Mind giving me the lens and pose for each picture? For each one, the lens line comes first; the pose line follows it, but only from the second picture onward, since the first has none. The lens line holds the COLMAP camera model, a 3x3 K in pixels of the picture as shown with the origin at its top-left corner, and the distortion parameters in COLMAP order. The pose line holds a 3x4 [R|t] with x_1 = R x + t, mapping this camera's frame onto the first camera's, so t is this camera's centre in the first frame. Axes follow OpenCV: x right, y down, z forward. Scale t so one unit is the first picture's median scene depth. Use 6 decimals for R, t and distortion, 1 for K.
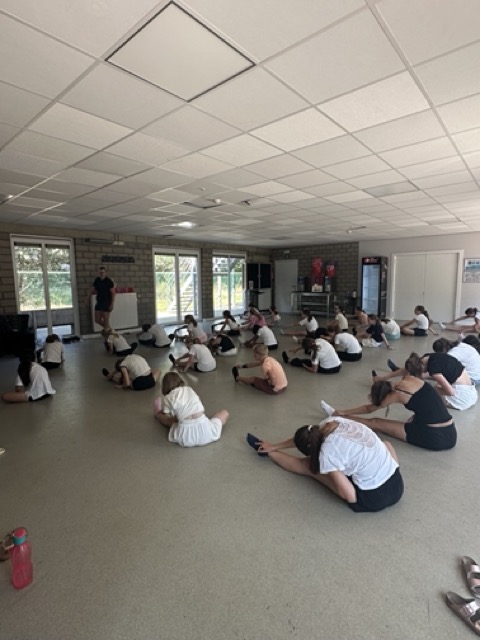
lens RADIAL K [[336.0, 0, 240.0], [0, 336.0, 320.0], [0, 0, 1]] dist [-0.000616, -0.000092]
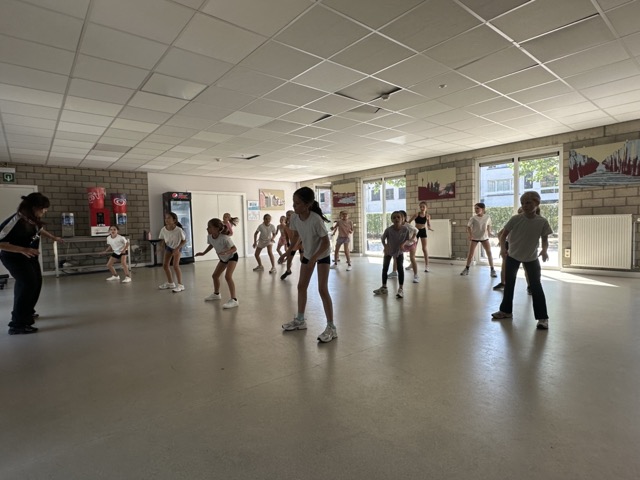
lens RADIAL K [[346.0, 0, 320.0], [0, 346.0, 240.0], [0, 0, 1]] dist [-0.001161, -0.000959]
pose [[0.158138, -0.050471, 0.986126, -0.463747], [0.132569, 0.990736, 0.029447, -0.040577], [-0.978477, 0.126073, 0.163364, 0.507579]]
